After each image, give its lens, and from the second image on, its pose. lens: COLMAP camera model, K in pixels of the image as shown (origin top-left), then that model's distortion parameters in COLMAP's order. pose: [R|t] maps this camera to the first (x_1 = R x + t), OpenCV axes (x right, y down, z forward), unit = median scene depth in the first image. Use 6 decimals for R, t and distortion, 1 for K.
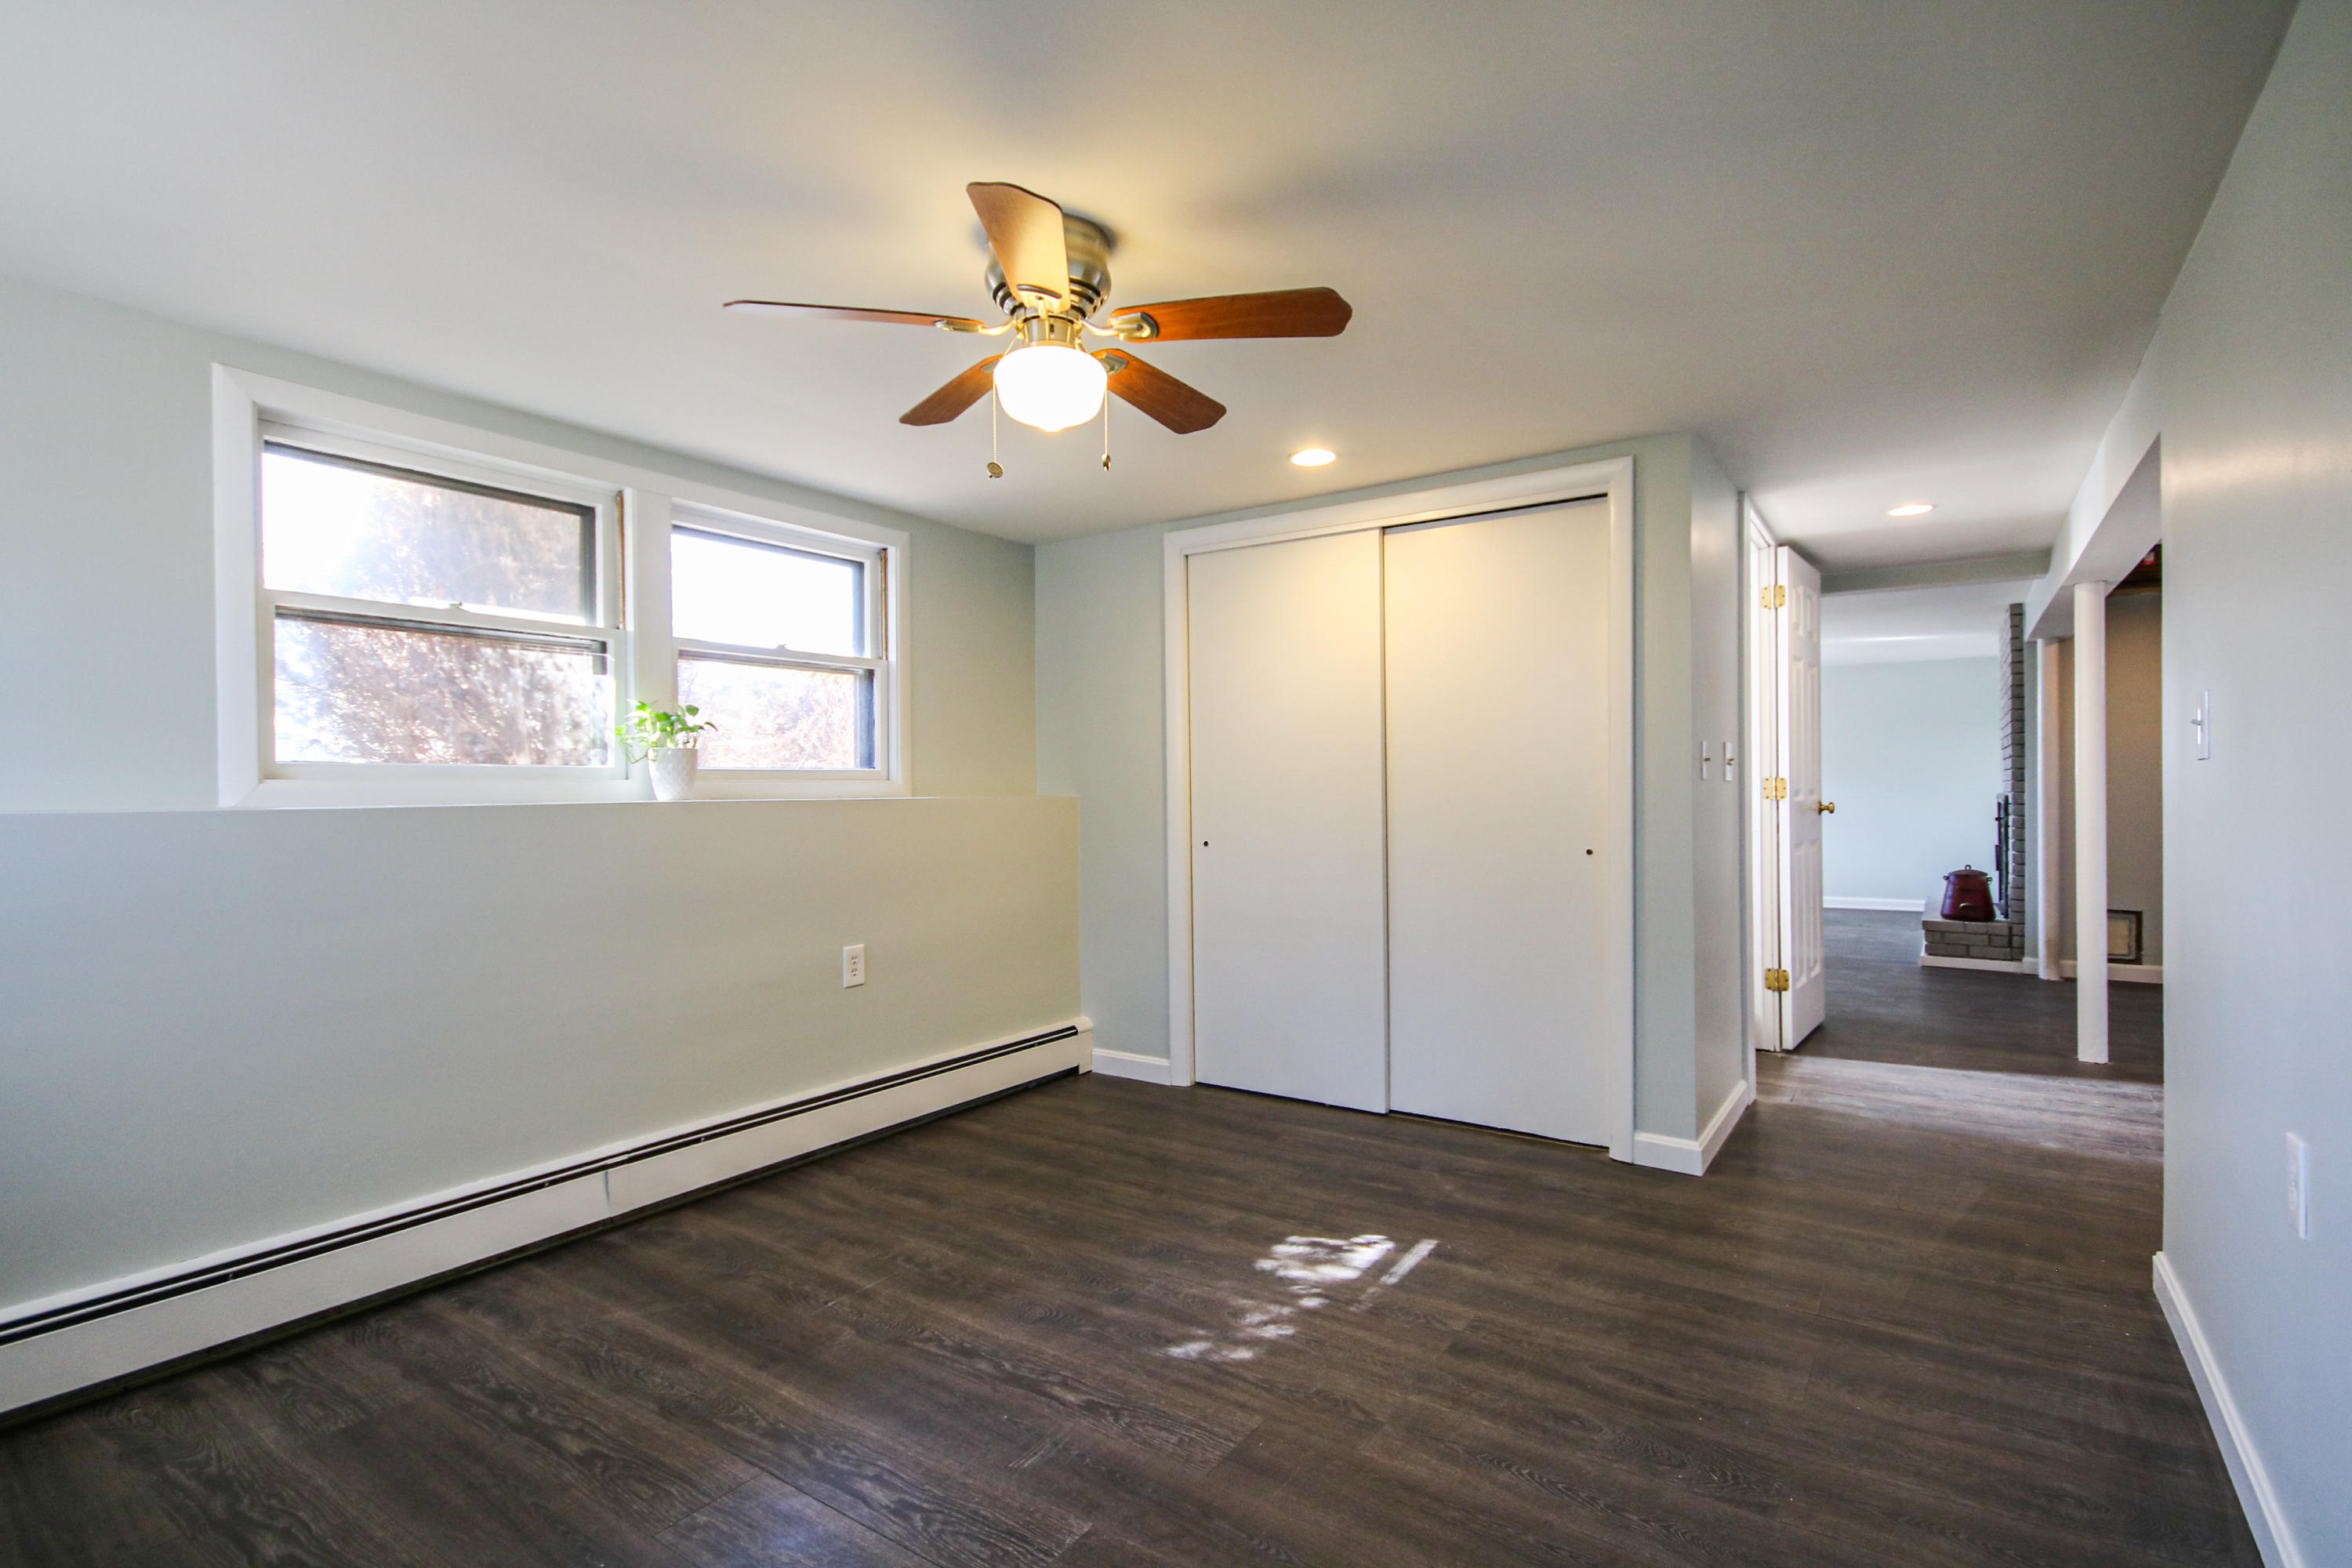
lens RADIAL K [[1113.4, 0, 1163.0], [0, 1113.4, 800.4], [0, 0, 1]] dist [0.040977, -0.020113]
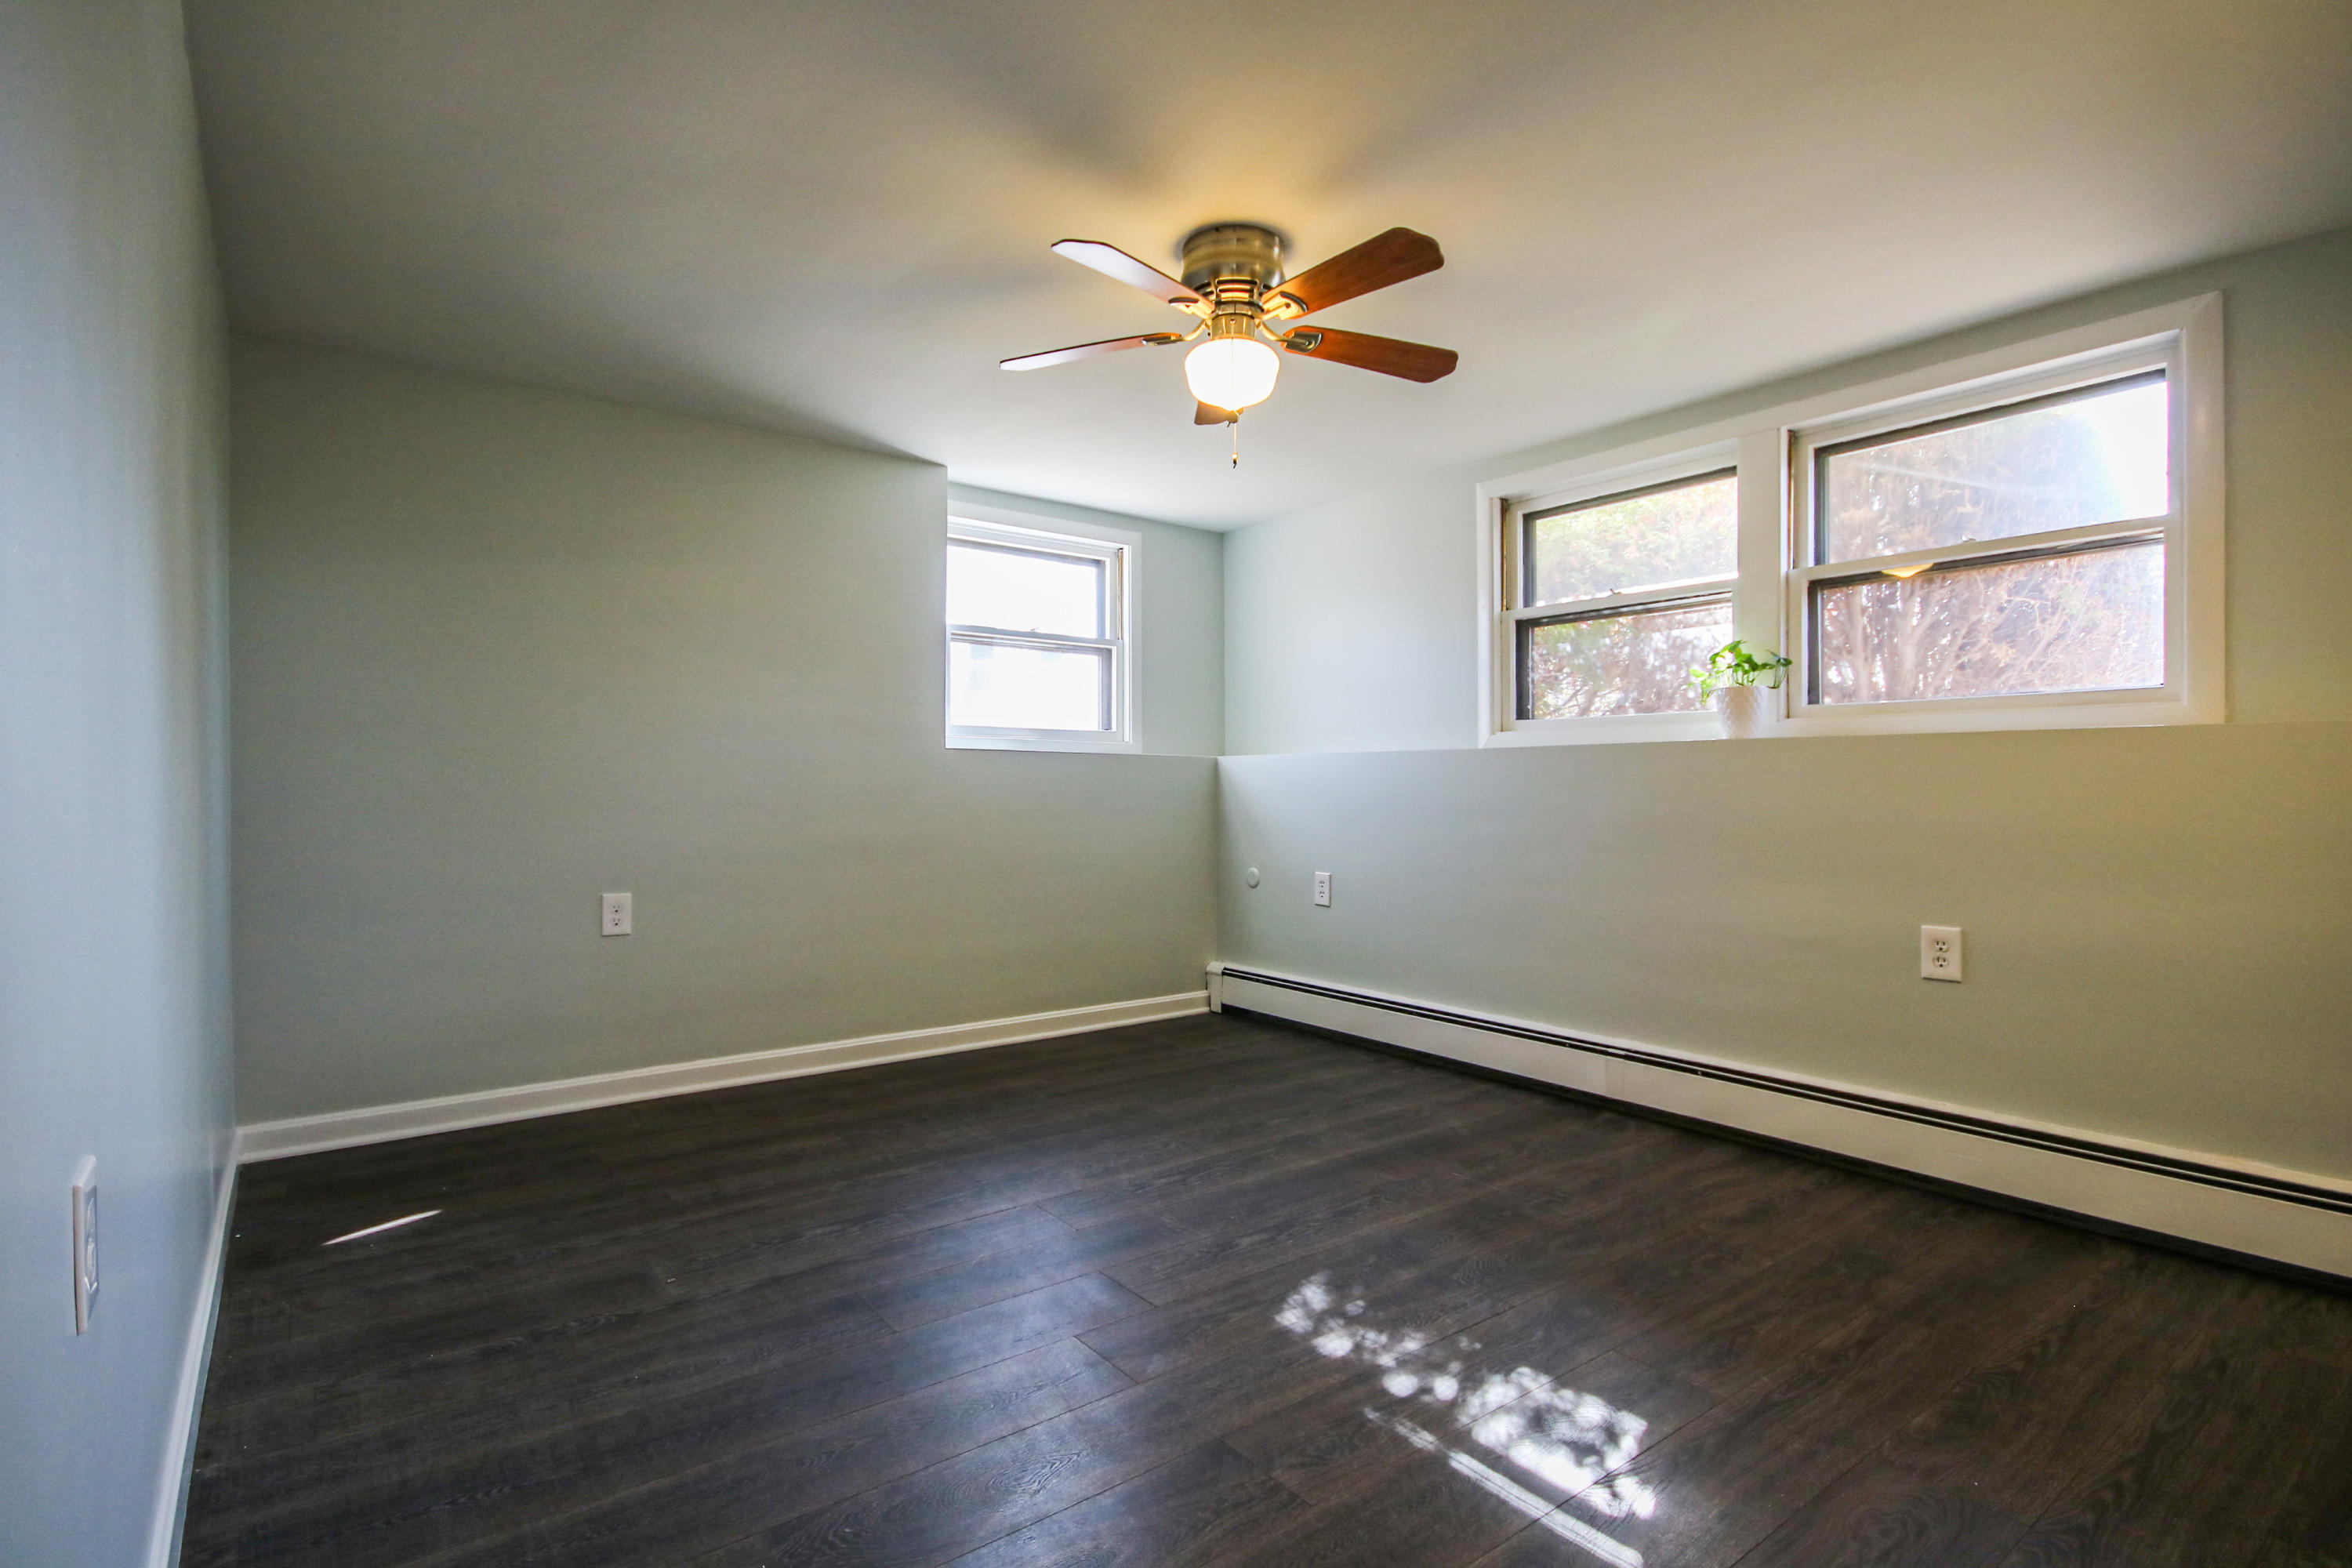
lens RADIAL K [[1134.8, 0, 1176.0], [0, 1134.8, 784.0], [0, 0, 1]] dist [0.001737, -0.000048]
pose [[-0.305311, 0.006736, -0.952229, 0.743802], [-0.006062, 0.999941, 0.009017, 0.036881], [0.952233, 0.008525, -0.305253, 0.907322]]
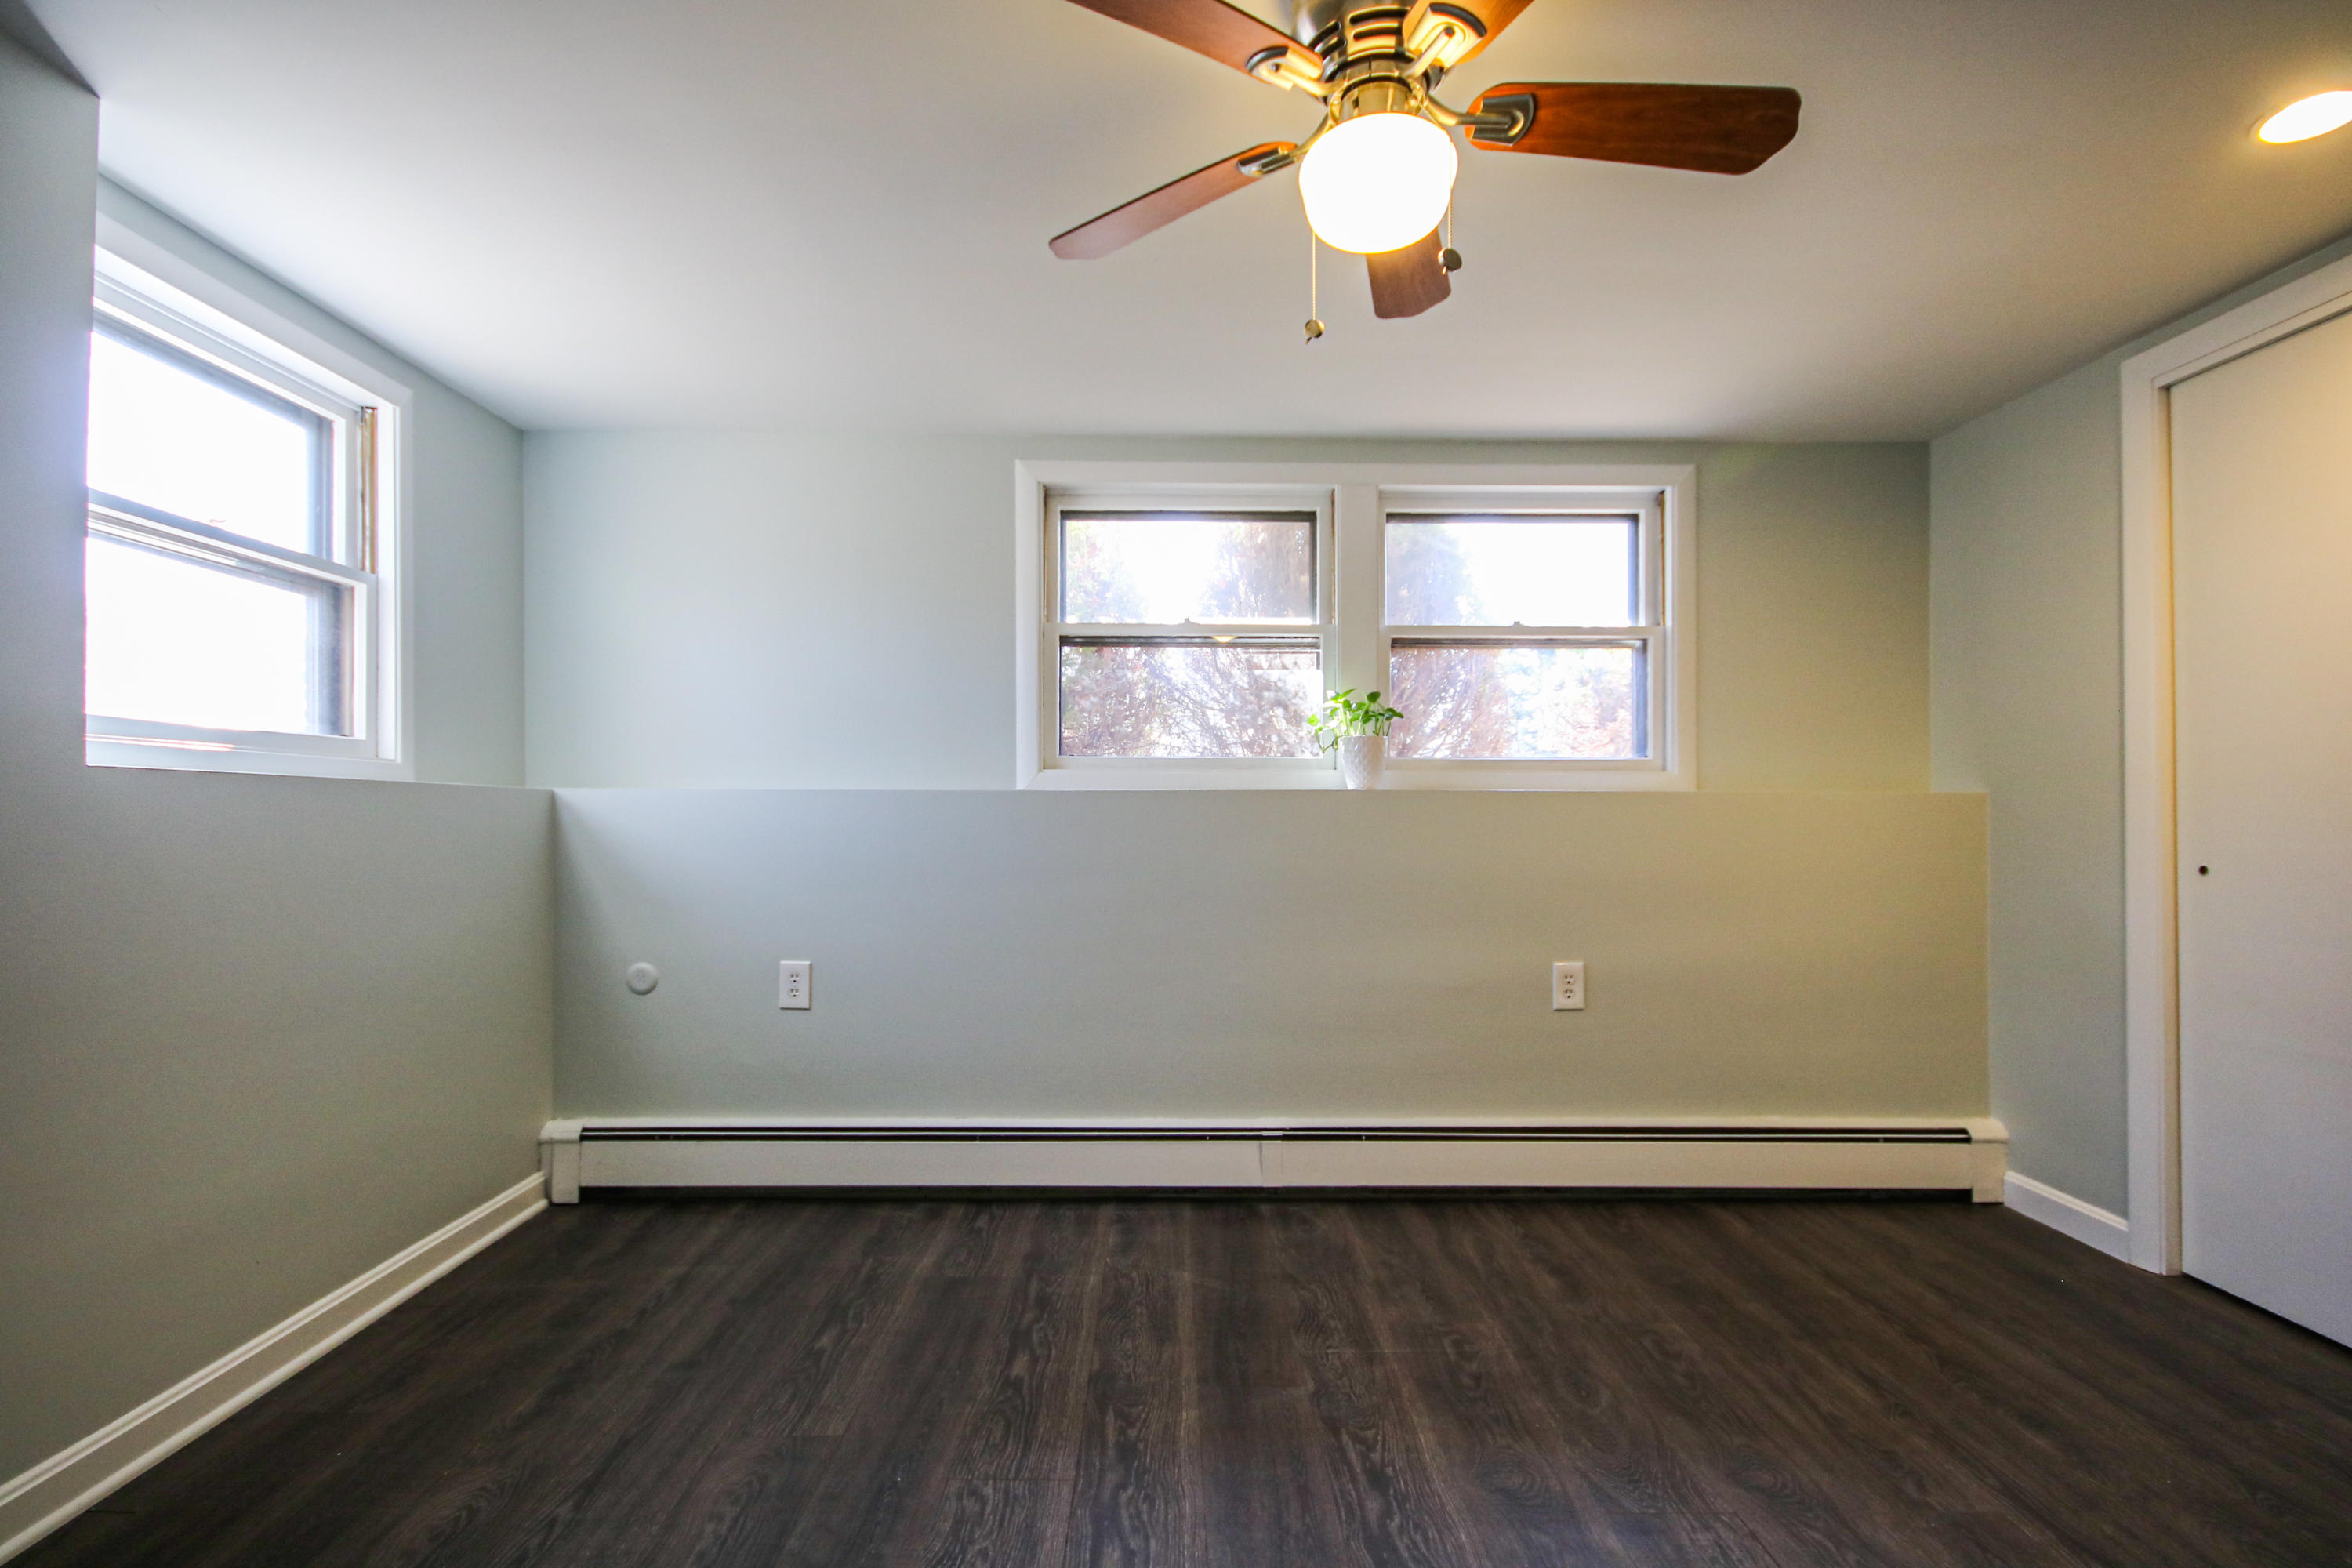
lens RADIAL K [[1085.1, 0, 1189.3], [0, 1085.1, 806.8], [0, 0, 1]] dist [0.002594, 0.000112]
pose [[0.586199, 0.004442, -0.810155, 0.272503], [-0.015457, 0.999864, -0.005703, 0.025454], [0.810020, 0.015866, 0.586188, 0.342643]]
